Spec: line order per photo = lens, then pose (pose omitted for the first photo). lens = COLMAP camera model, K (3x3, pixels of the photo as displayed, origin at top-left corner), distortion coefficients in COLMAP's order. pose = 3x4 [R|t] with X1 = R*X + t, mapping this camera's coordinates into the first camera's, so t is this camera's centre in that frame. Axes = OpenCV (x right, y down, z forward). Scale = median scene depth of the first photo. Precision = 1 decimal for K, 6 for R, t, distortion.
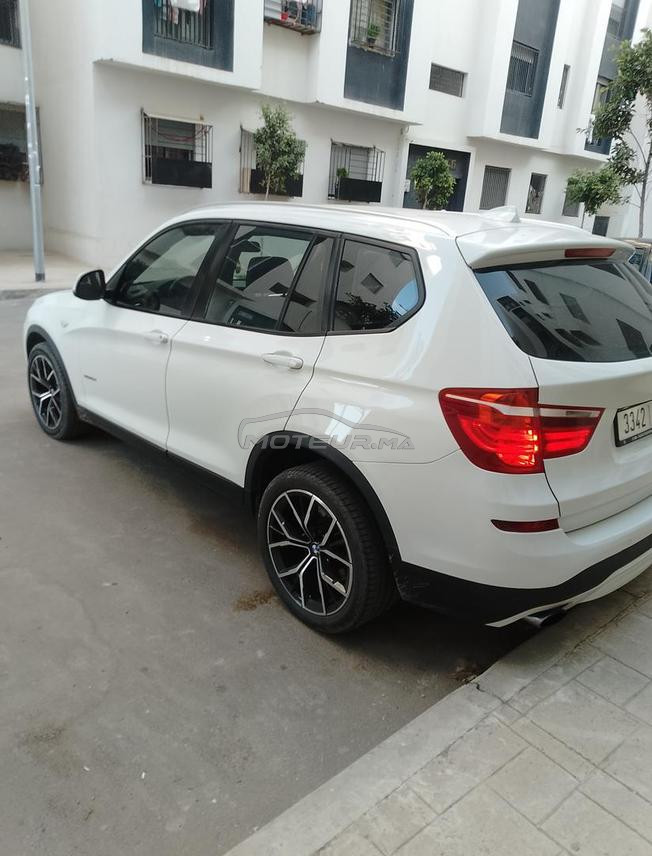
lens RADIAL K [[652.1, 0, 326.0], [0, 652.1, 428.0], [0, 0, 1]] dist [-0.008851, -0.004315]
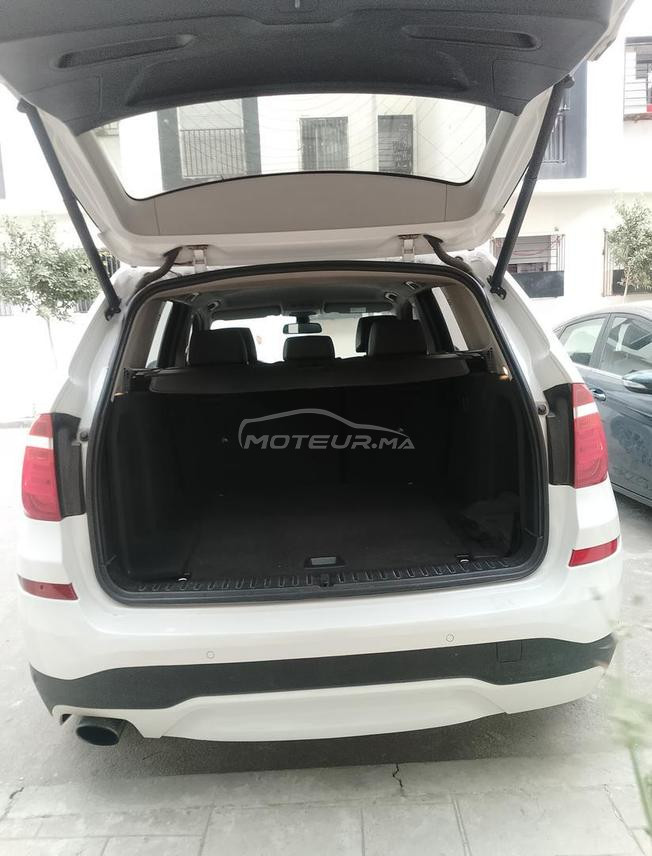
lens RADIAL K [[652.1, 0, 326.0], [0, 652.1, 428.0], [0, 0, 1]] dist [-0.008851, -0.004315]
pose [[0.763814, -0.009518, -0.645366, 0.177381], [-0.111799, 0.982826, -0.146812, 0.004638], [0.635680, 0.184289, 0.749632, 0.093701]]
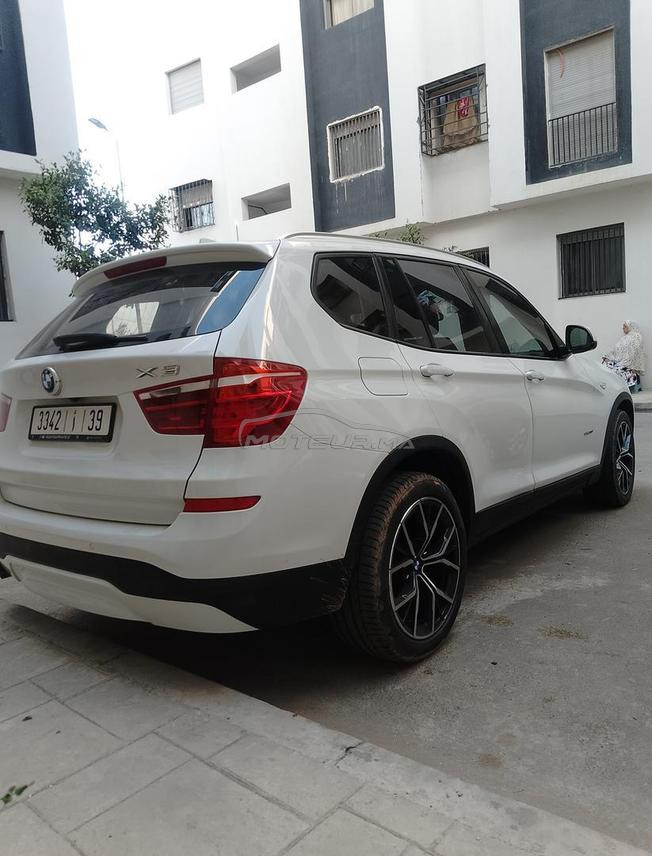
lens RADIAL K [[652.1, 0, 326.0], [0, 652.1, 428.0], [0, 0, 1]] dist [-0.008851, -0.004315]
pose [[0.169657, 0.028598, -0.985088, 0.286398], [-0.241968, 0.970190, -0.013508, -0.017977], [0.955337, 0.240652, 0.171519, 0.228613]]
